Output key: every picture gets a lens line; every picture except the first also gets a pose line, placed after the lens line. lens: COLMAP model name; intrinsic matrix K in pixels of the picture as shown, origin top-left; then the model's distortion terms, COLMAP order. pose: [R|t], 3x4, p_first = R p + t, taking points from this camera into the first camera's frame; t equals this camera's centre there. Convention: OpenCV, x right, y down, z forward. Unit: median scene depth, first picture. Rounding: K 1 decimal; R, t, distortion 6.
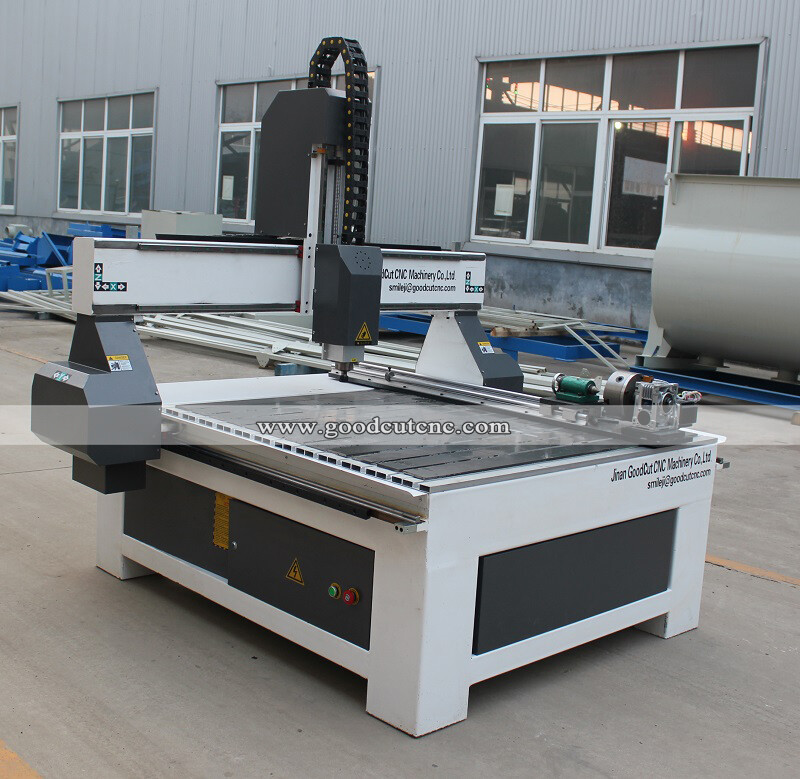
lens RADIAL K [[1125.3, 0, 400.0], [0, 1125.3, 389.5], [0, 0, 1]] dist [-0.141344, 0.005235]
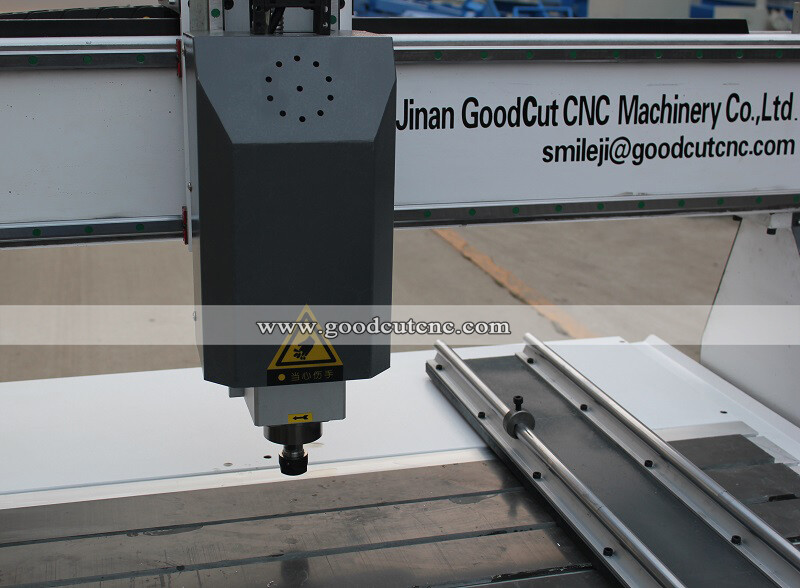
lens RADIAL K [[1178.5, 0, 398.8], [0, 1178.5, 309.5], [0, 0, 1]] dist [-0.040937, -0.062168]
pose [[0.882953, 0.086361, -0.461450, 0.138940], [-0.027174, 0.990688, 0.133414, -0.107490], [0.468675, -0.105259, 0.877077, 0.802370]]
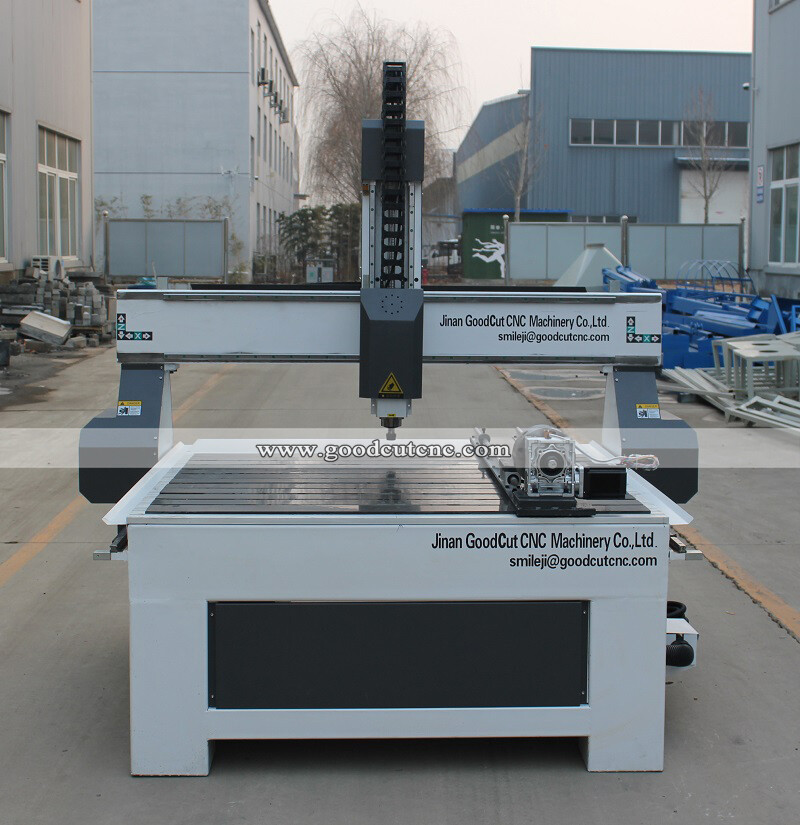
lens RADIAL K [[1538.0, 0, 400.0], [0, 1538.0, 412.5], [0, 0, 1]] dist [-0.085436, -0.097152]
pose [[0.744615, 0.009775, -0.667422, 0.856674], [-0.057350, 0.997132, -0.049380, 0.034909], [0.665026, 0.075046, 0.743040, 0.098446]]
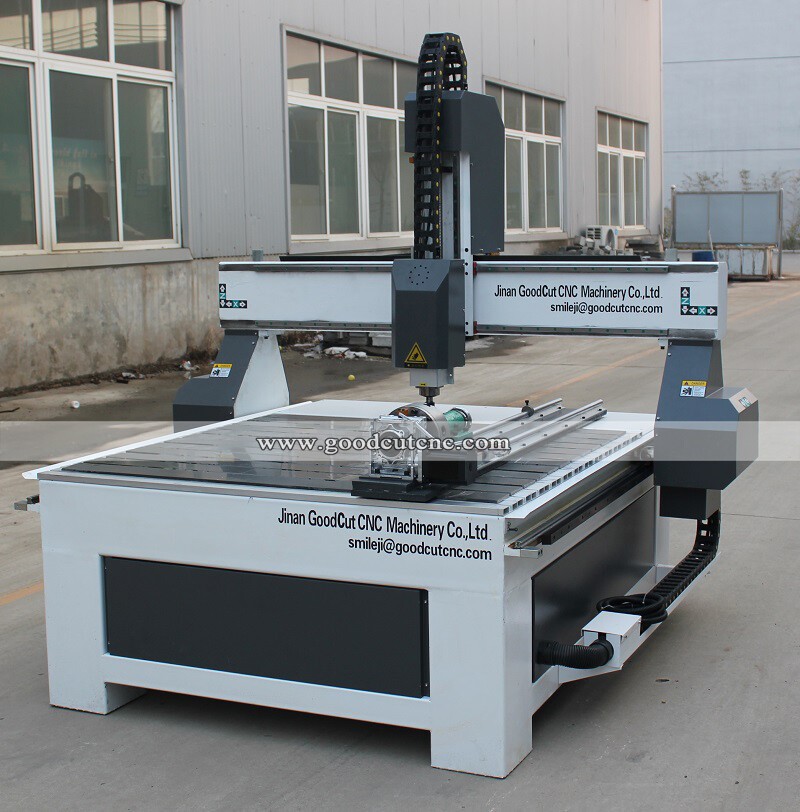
lens RADIAL K [[1343.4, 0, 421.7], [0, 1343.4, 407.6], [0, 0, 1]] dist [-0.144065, 0.115969]
pose [[0.386260, 0.056120, -0.920681, 1.049248], [-0.097360, 0.995052, 0.019807, -0.031698], [0.917237, 0.081987, 0.389813, 0.628905]]
